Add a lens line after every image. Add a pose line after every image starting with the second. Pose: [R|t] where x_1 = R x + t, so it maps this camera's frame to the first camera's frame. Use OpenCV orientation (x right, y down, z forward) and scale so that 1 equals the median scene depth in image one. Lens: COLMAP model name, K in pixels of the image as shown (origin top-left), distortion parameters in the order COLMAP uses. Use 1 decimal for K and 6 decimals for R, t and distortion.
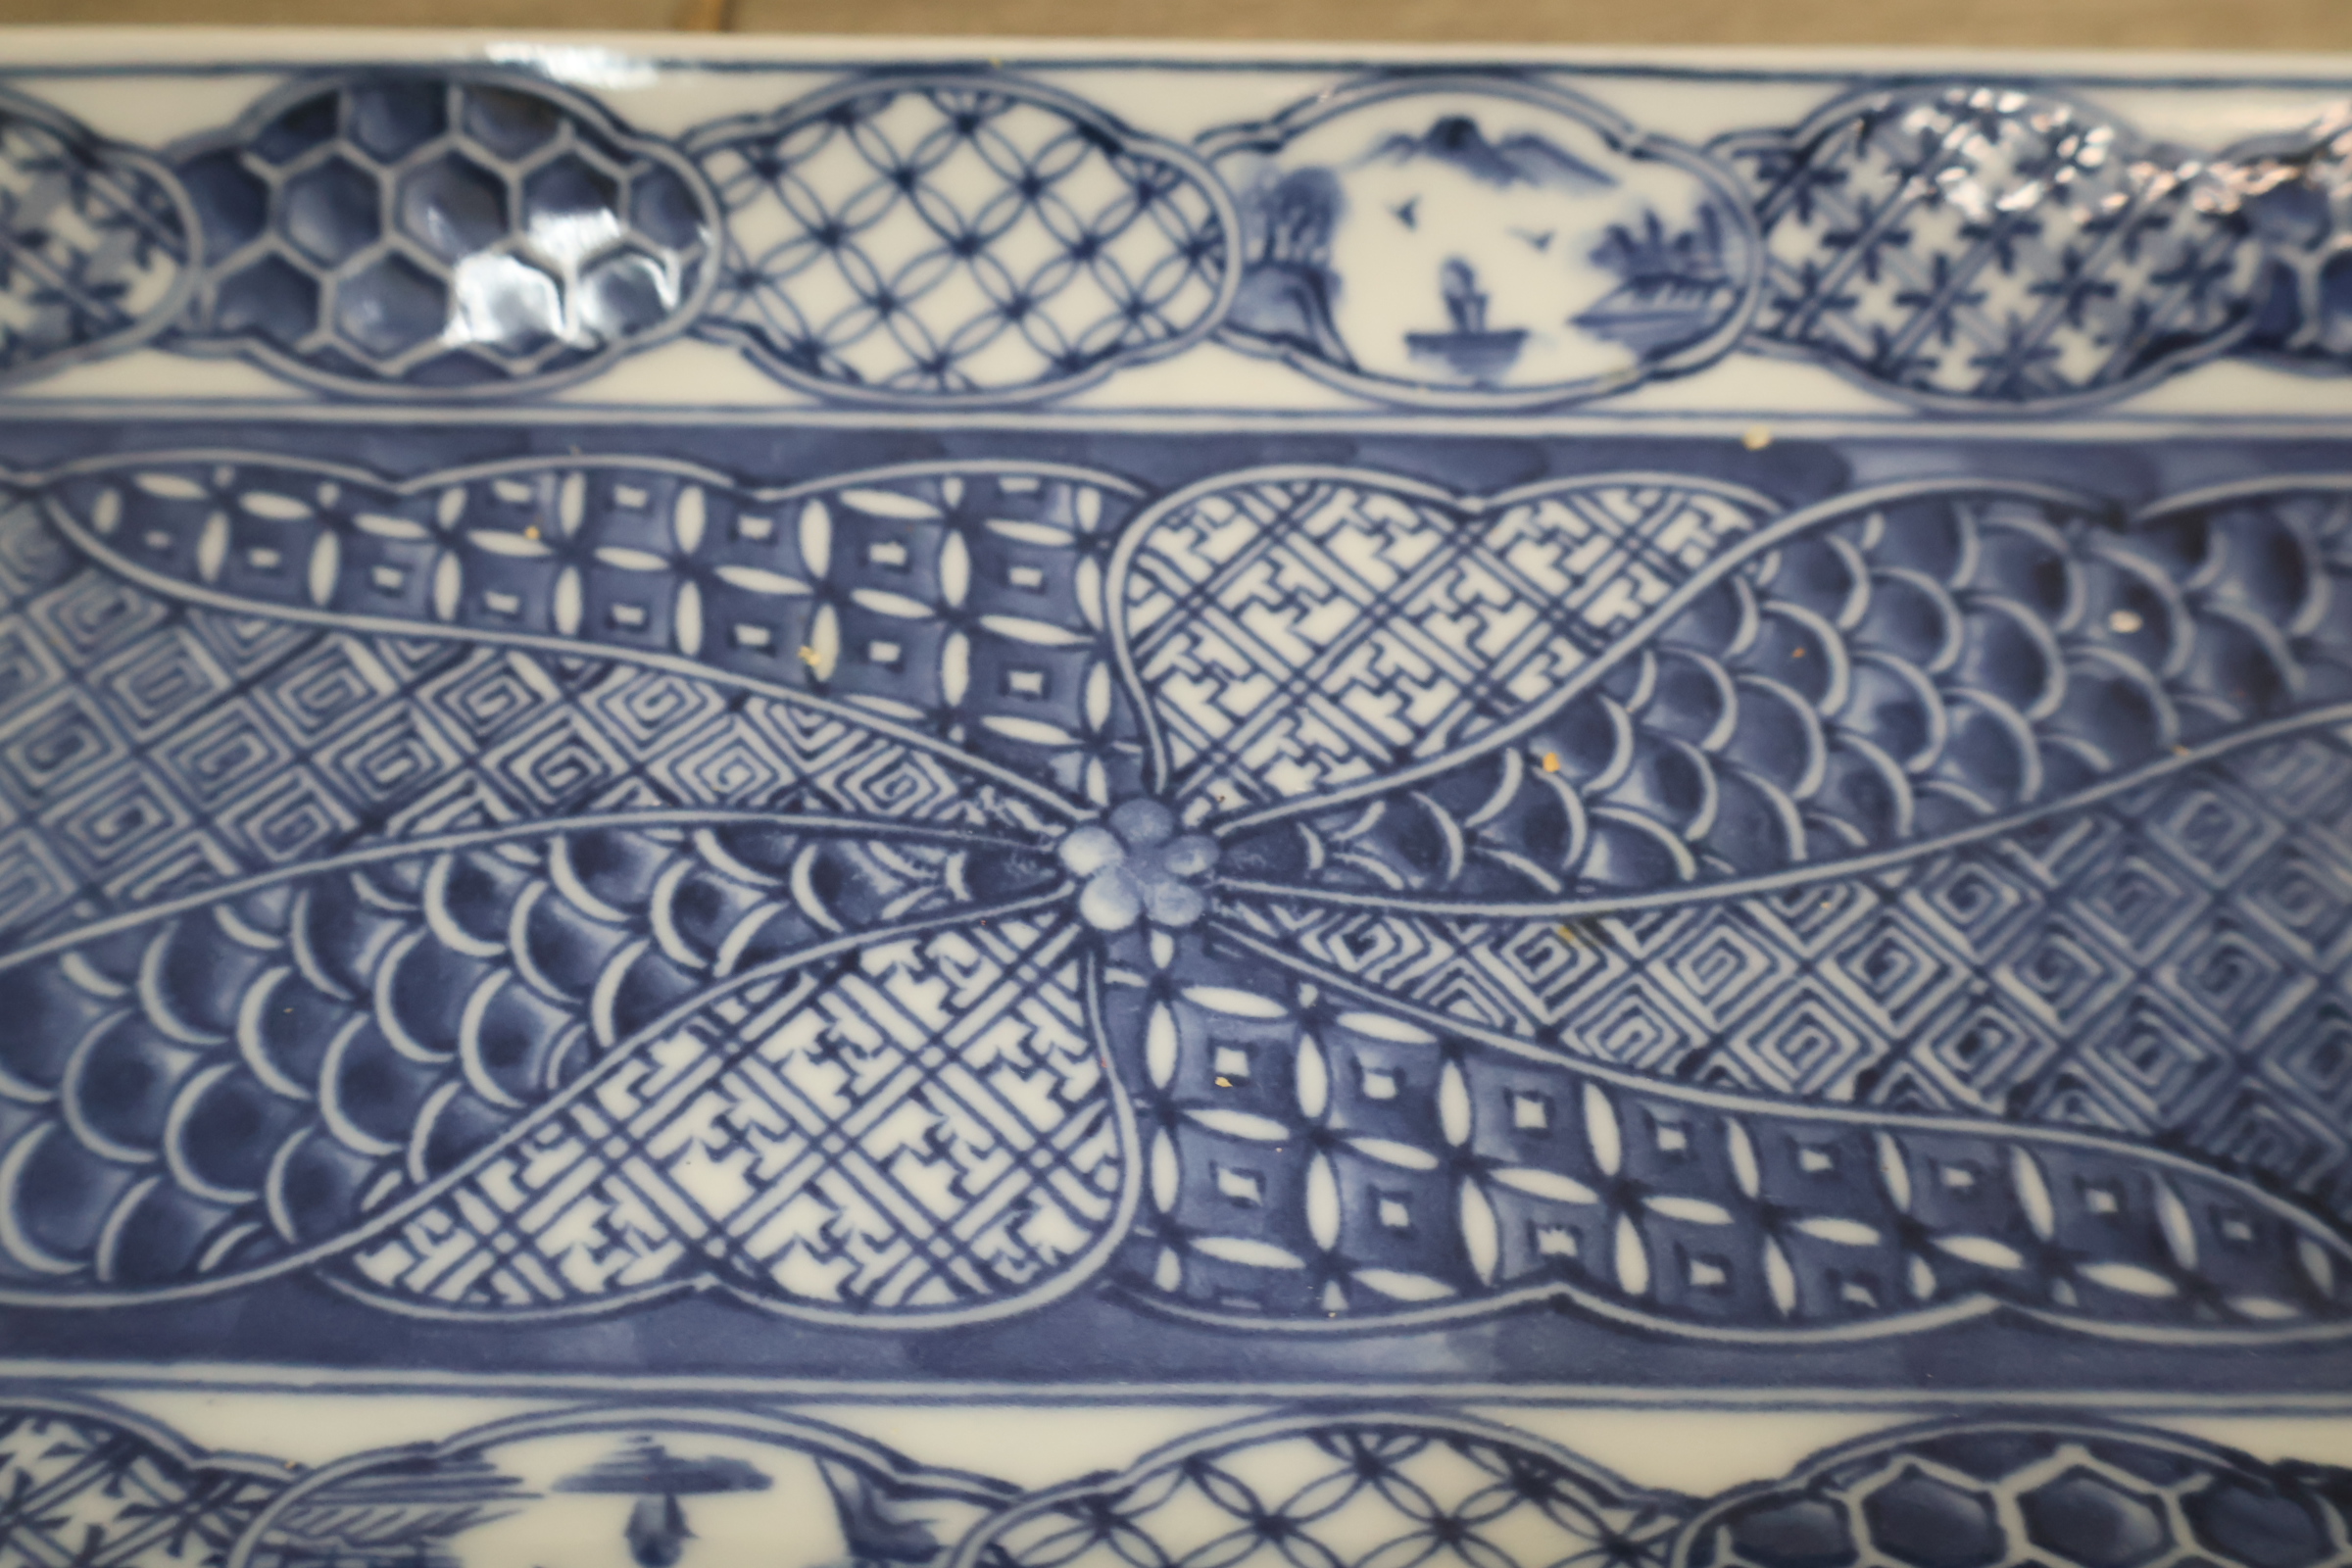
lens RADIAL K [[2442.5, 0, 1177.7], [0, 2442.5, 786.8], [0, 0, 1]] dist [0.020467, 0.001912]
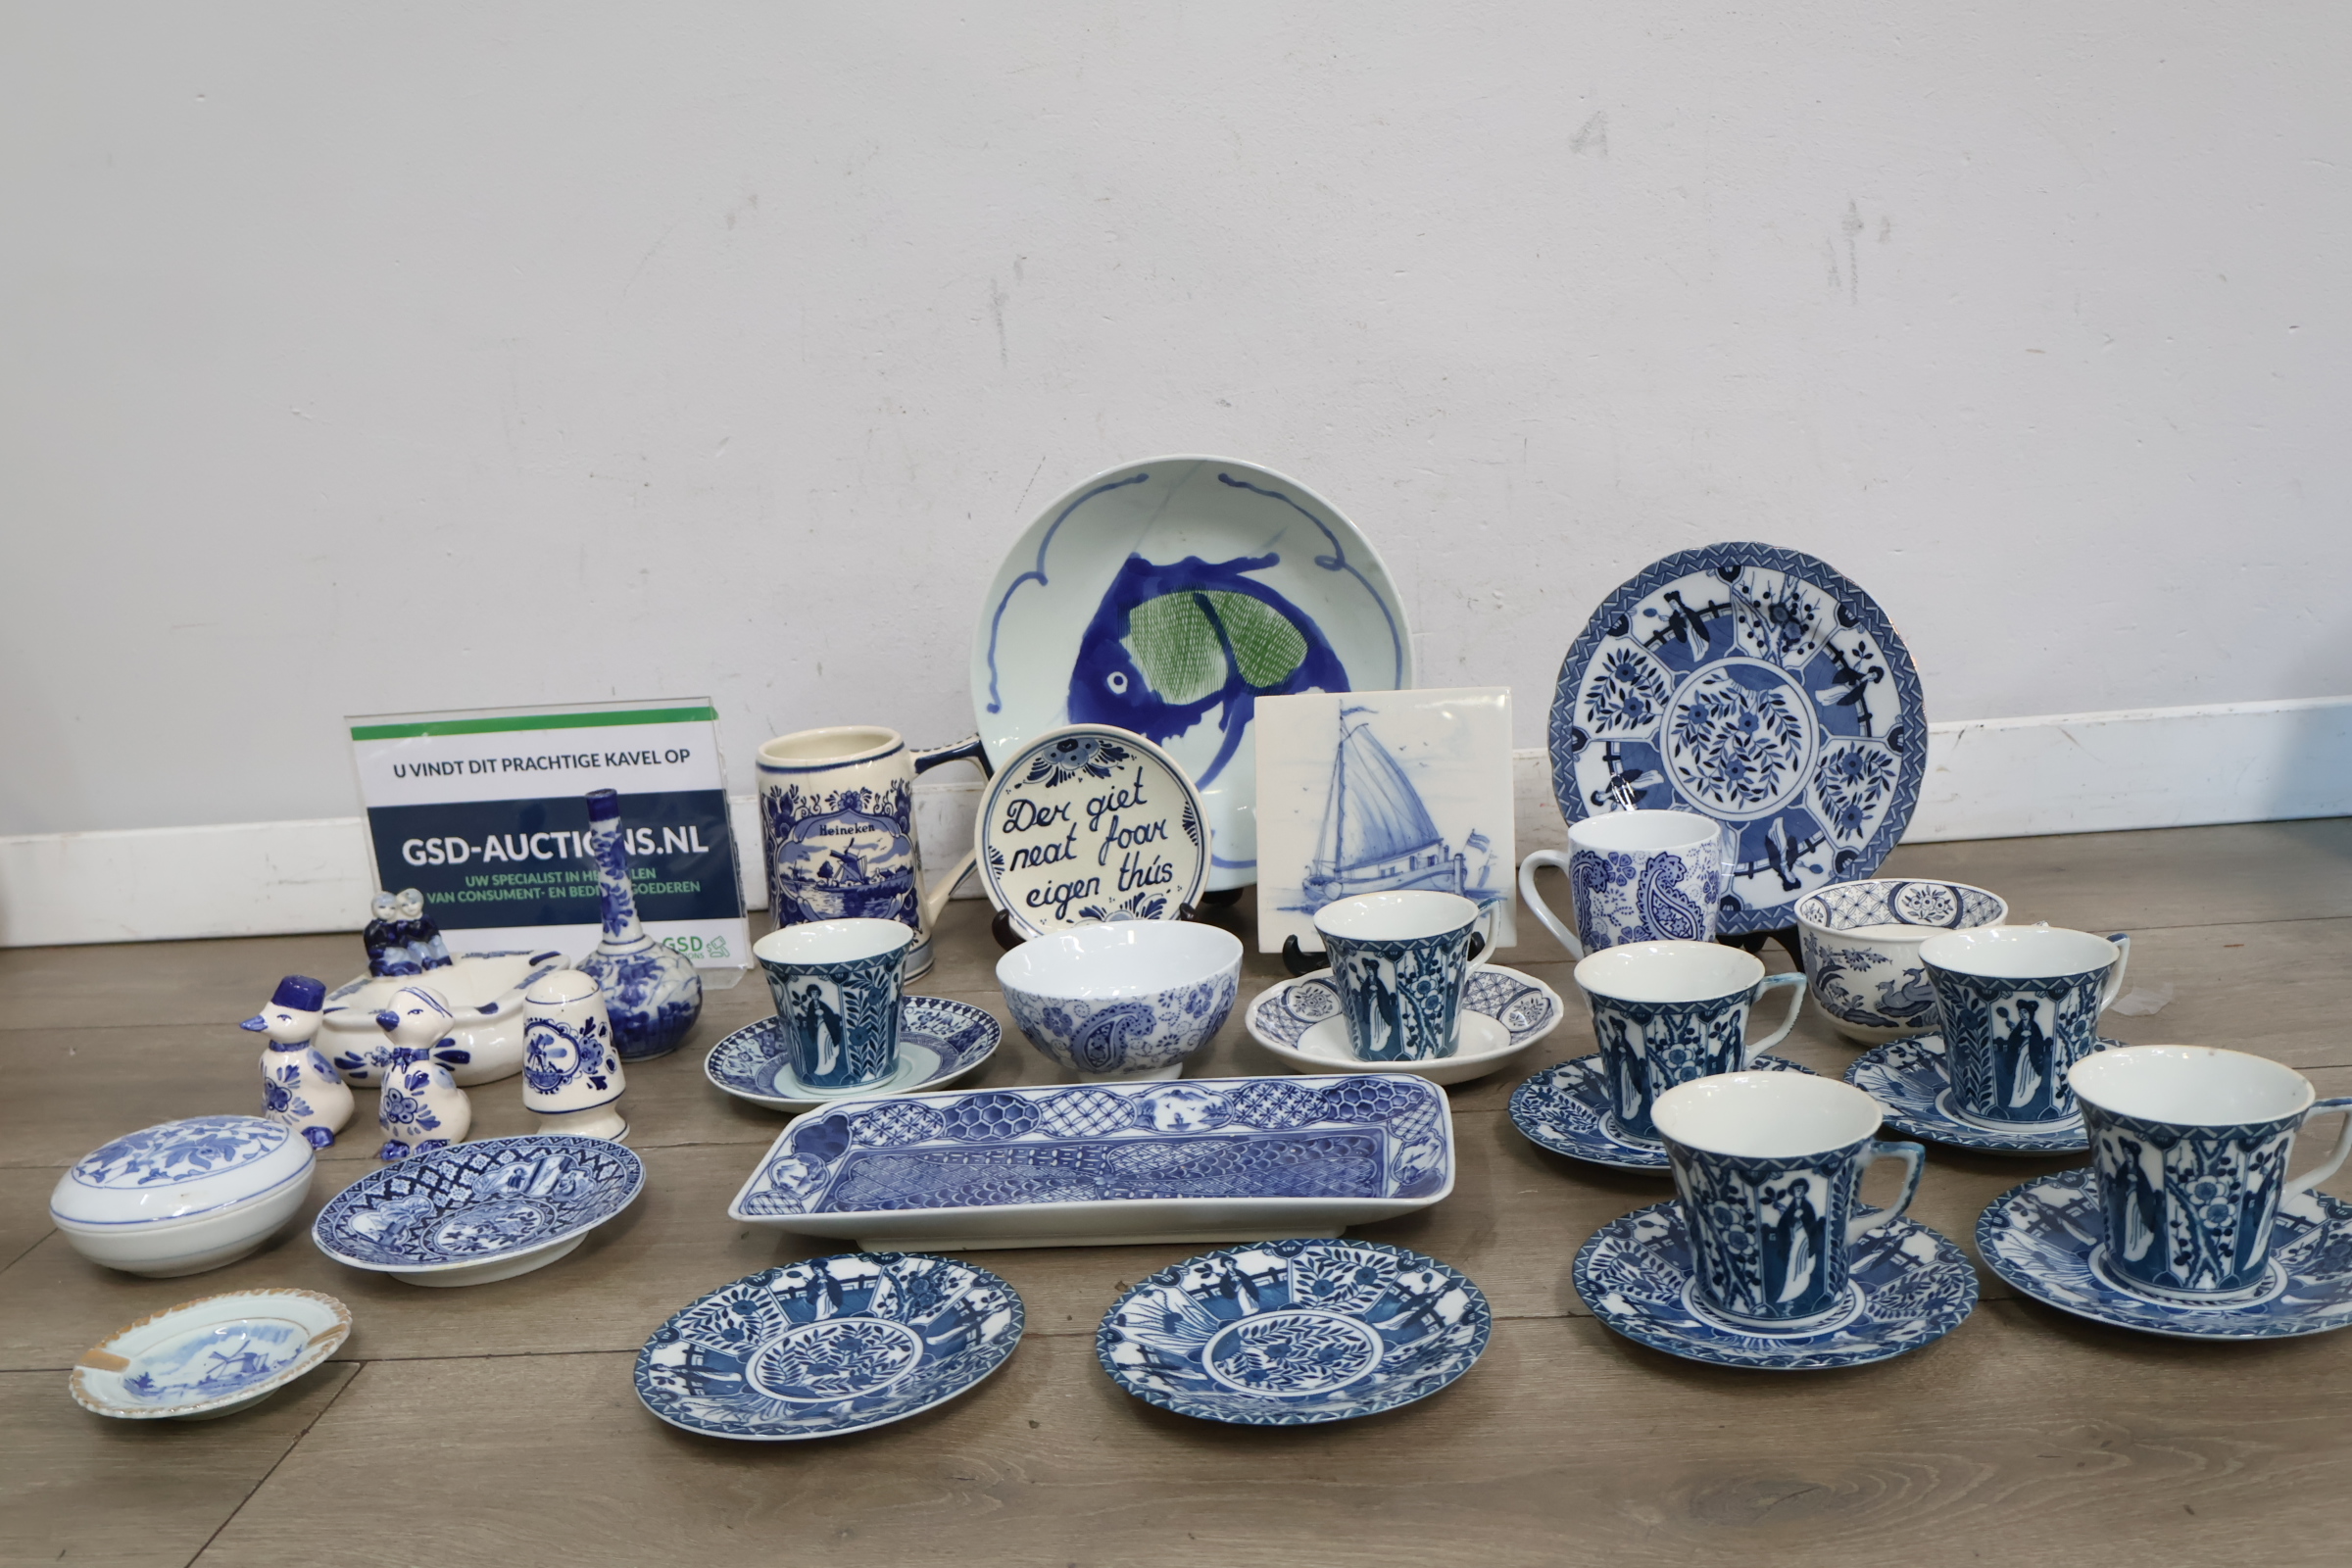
lens RADIAL K [[2249.2, 0, 1172.6], [0, 2249.2, 802.9], [0, 0, 1]] dist [0.005863, -0.010416]
pose [[0.992542, -0.065608, -0.102747, 0.676494], [-0.027009, 0.703538, -0.710144, 2.893595], [0.118877, 0.707623, 0.696519, -2.998525]]
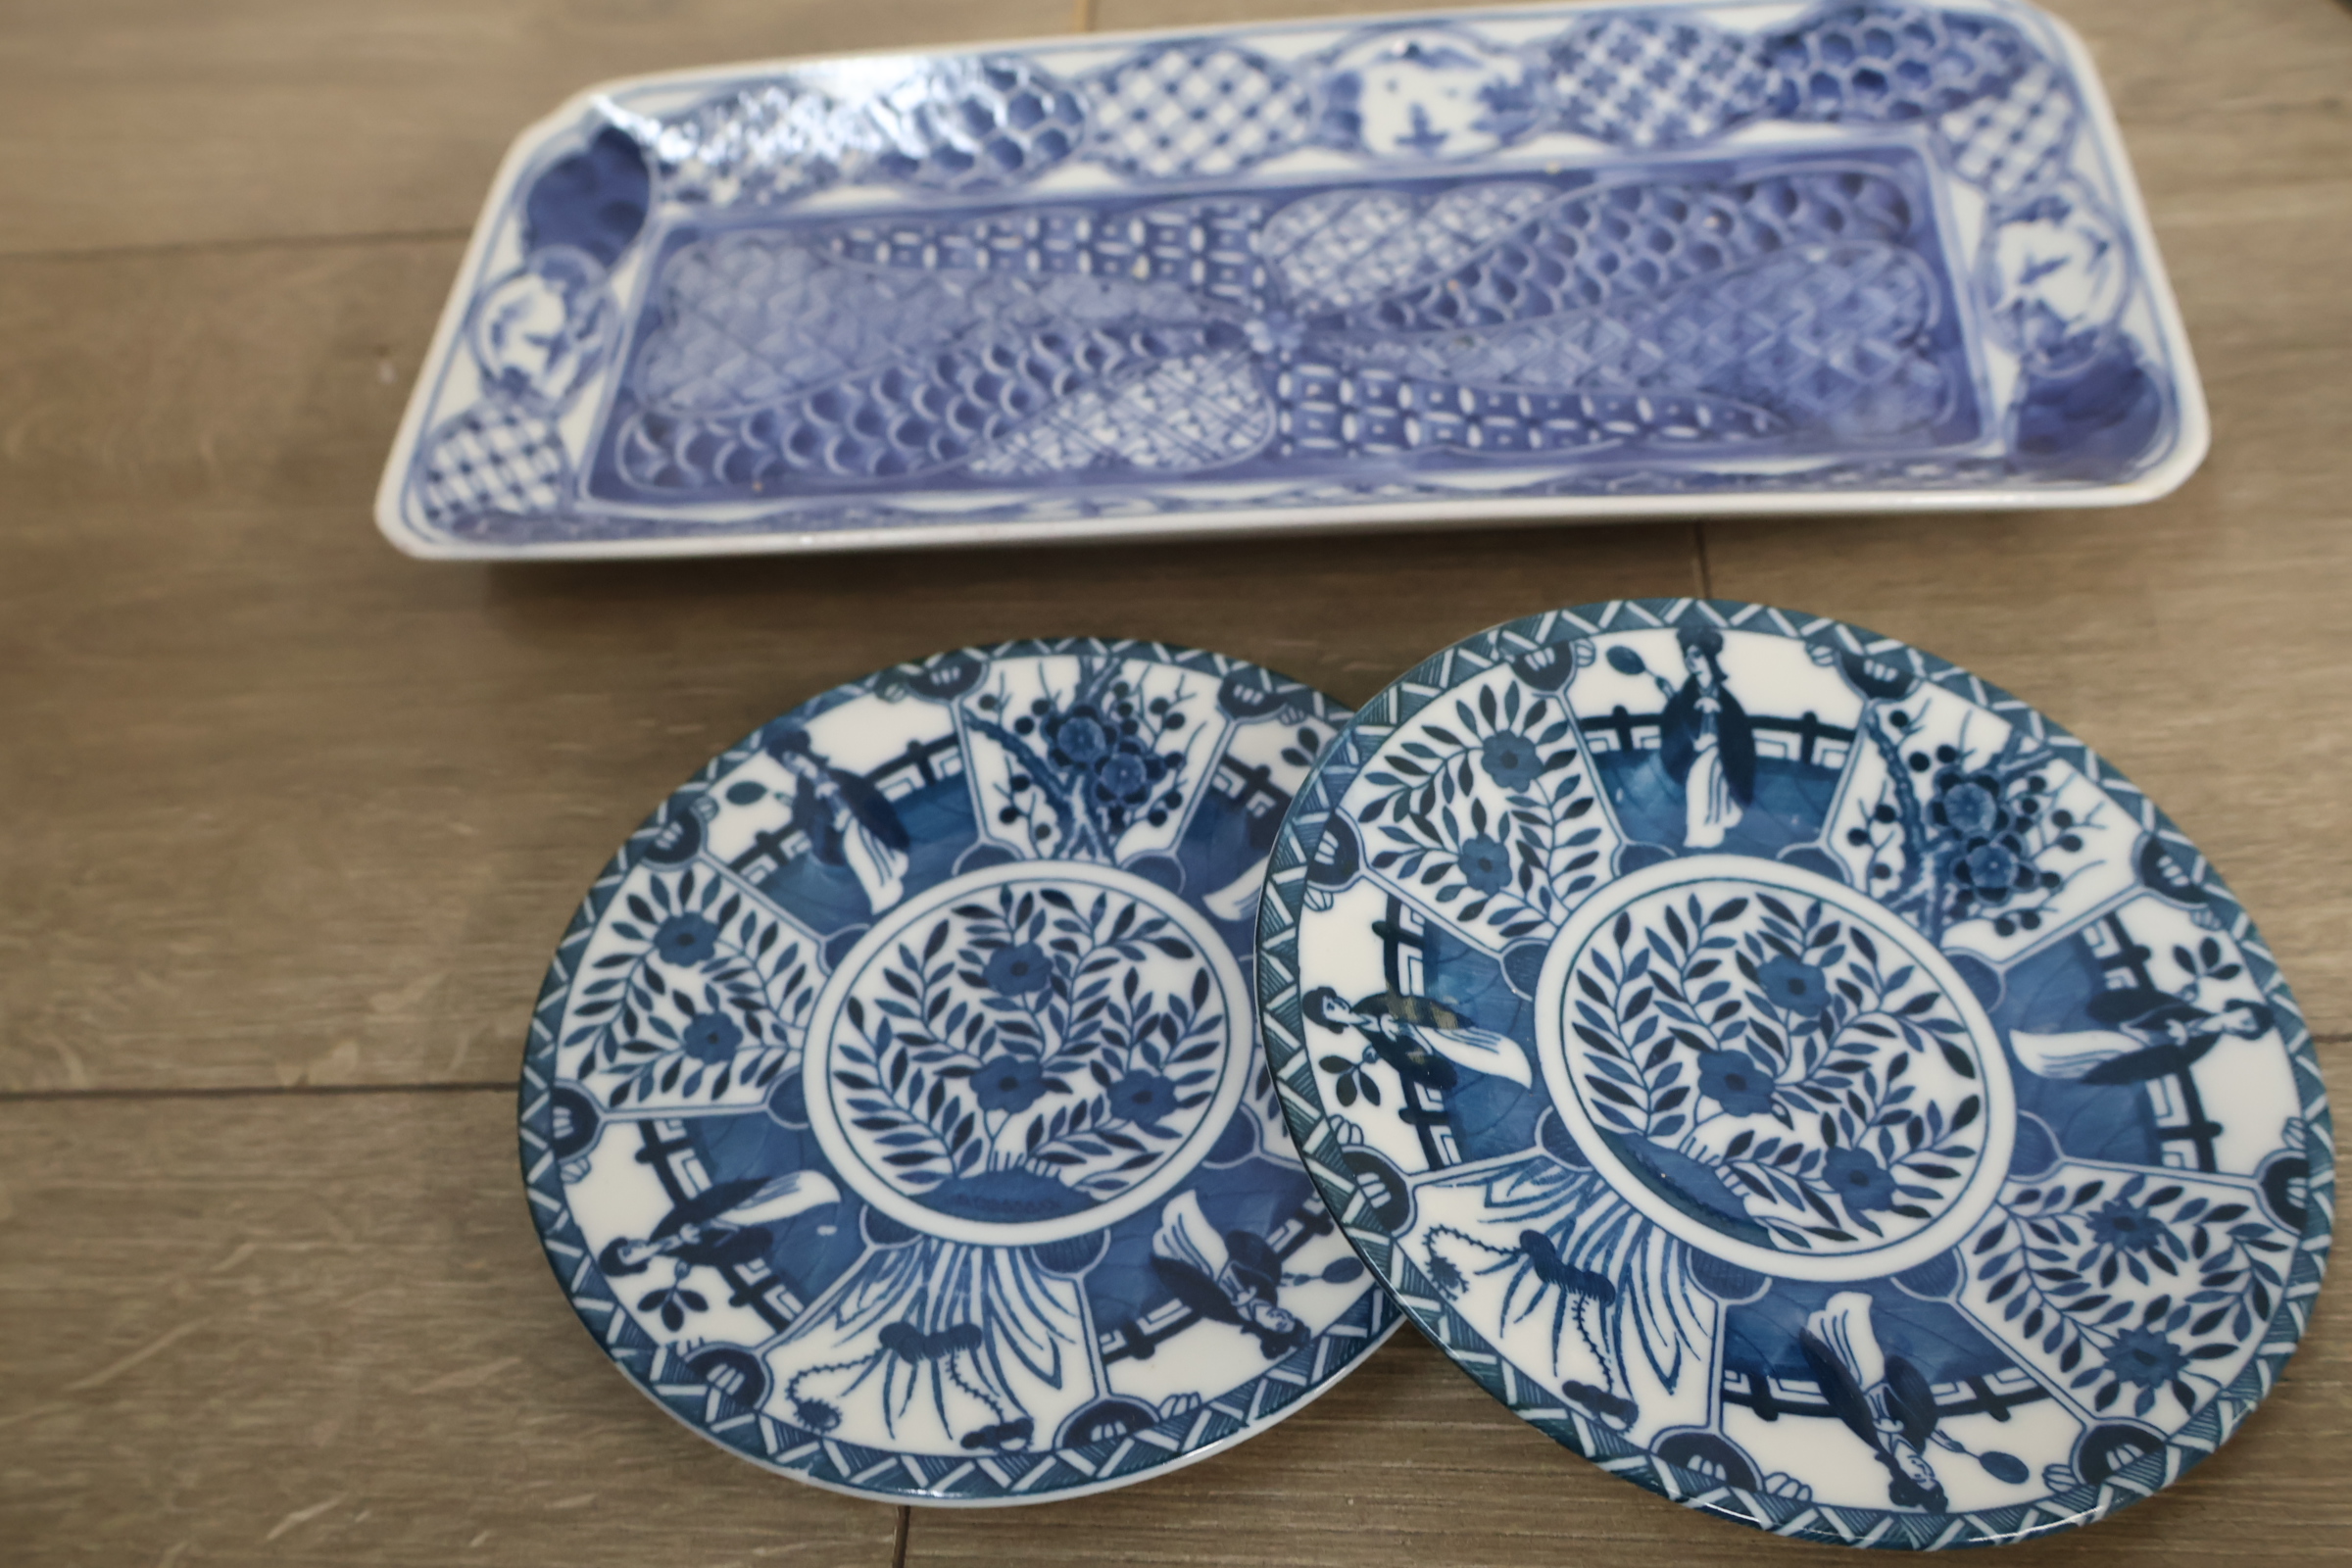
lens RADIAL K [[2384.6, 0, 1170.5], [0, 2384.6, 791.2], [0, 0, 1]] dist [0.011333, -0.002811]
pose [[0.992271, -0.043332, -0.116275, 0.123253], [0.026121, 0.988991, -0.145654, 0.753338], [0.121307, 0.141491, 0.982479, -1.142005]]
